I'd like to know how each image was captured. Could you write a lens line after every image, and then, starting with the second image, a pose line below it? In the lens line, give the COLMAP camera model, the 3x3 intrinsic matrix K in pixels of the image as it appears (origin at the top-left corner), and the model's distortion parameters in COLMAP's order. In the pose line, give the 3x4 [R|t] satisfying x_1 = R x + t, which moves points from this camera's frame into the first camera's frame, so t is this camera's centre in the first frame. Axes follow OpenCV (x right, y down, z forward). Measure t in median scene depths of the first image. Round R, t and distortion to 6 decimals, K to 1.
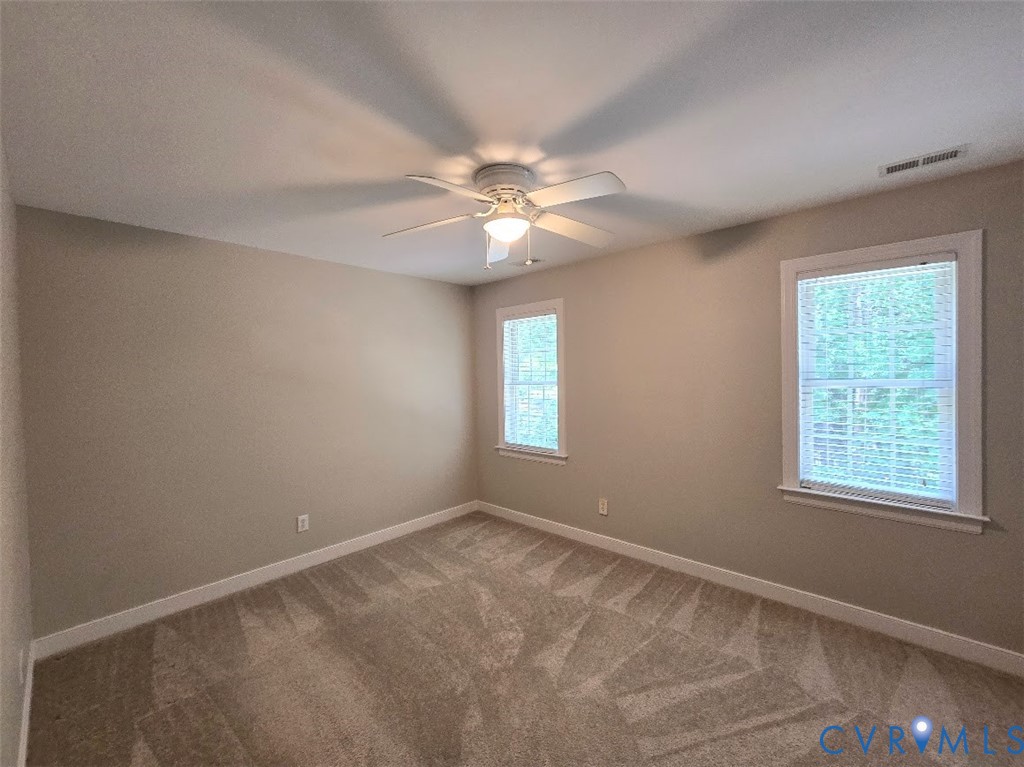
lens RADIAL K [[420.2, 0, 513.4], [0, 420.2, 377.3], [0, 0, 1]] dist [0.016751, 0.000380]
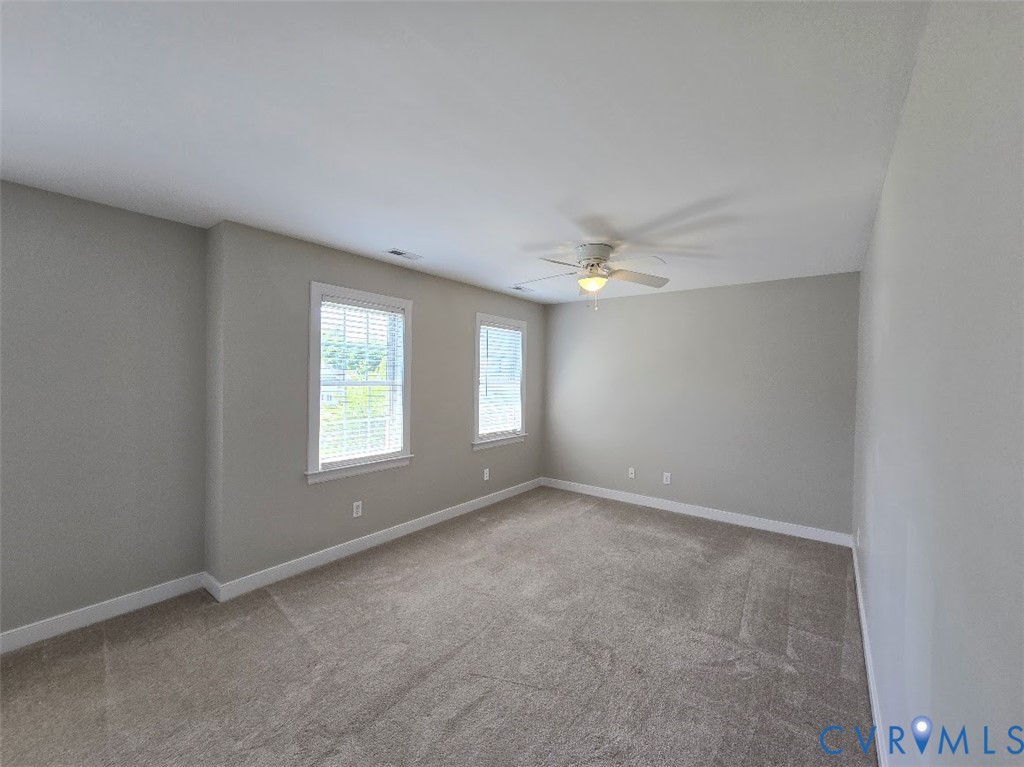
lens RADIAL K [[420.2, 0, 512.8], [0, 420.2, 385.7], [0, 0, 1]] dist [0.016751, 0.000380]
pose [[-0.066552, -0.008640, 0.997746, -0.898503], [0.002277, 0.999959, 0.008811, 0.010137], [-0.997780, 0.002858, -0.066530, 0.800412]]
